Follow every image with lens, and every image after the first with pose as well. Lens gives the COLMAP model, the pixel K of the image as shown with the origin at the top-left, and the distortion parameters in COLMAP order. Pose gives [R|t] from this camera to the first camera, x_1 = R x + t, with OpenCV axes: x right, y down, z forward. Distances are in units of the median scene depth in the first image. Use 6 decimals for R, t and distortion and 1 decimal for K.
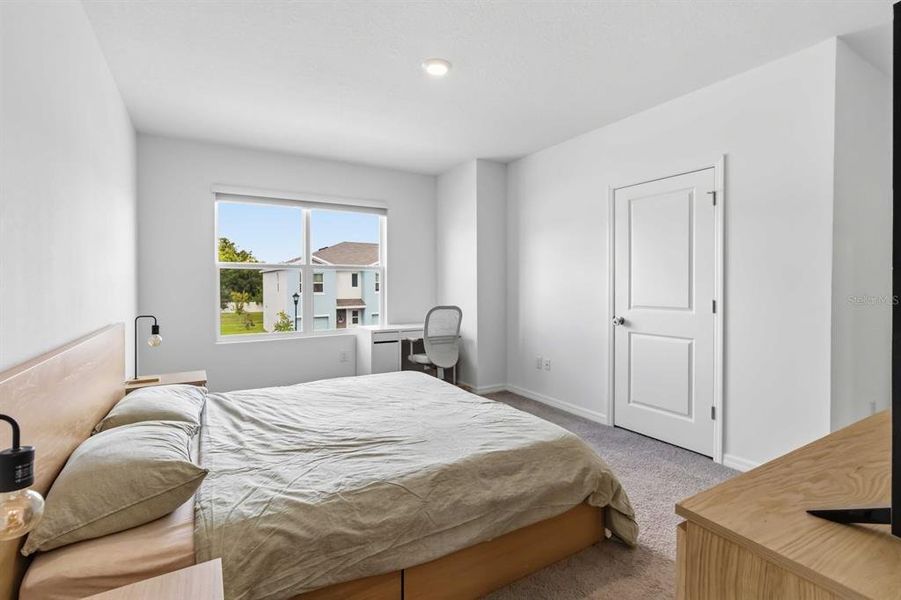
lens RADIAL K [[419.3, 0, 451.6], [0, 419.3, 291.0], [0, 0, 1]] dist [-0.002191, -0.000597]
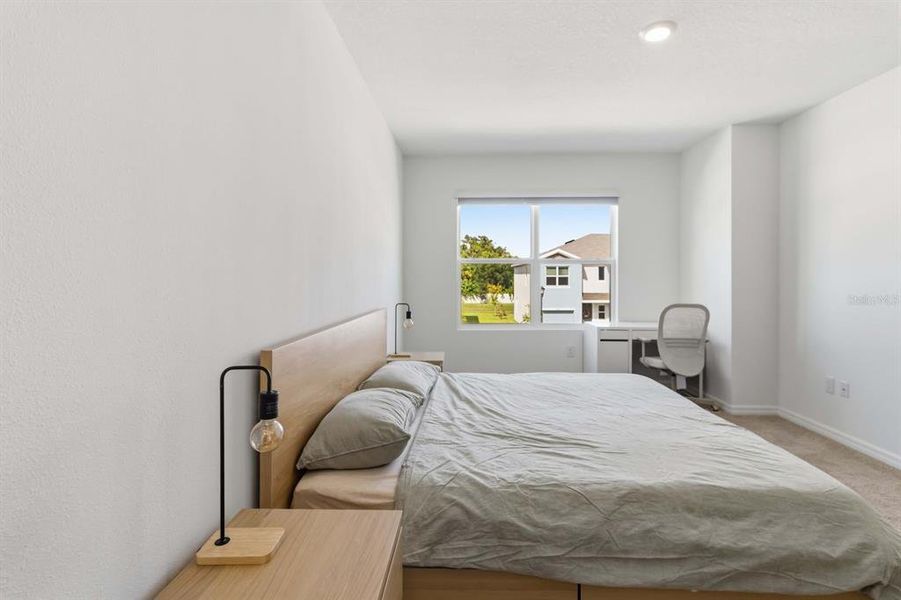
lens RADIAL K [[425.0, 0, 453.6], [0, 425.0, 280.7], [0, 0, 1]] dist [0.001826, 0.000594]
pose [[0.844000, 0.004881, -0.536322, 0.115019], [-0.009515, 0.999937, -0.005873, -0.002989], [0.536259, 0.010060, 0.843993, 0.031039]]
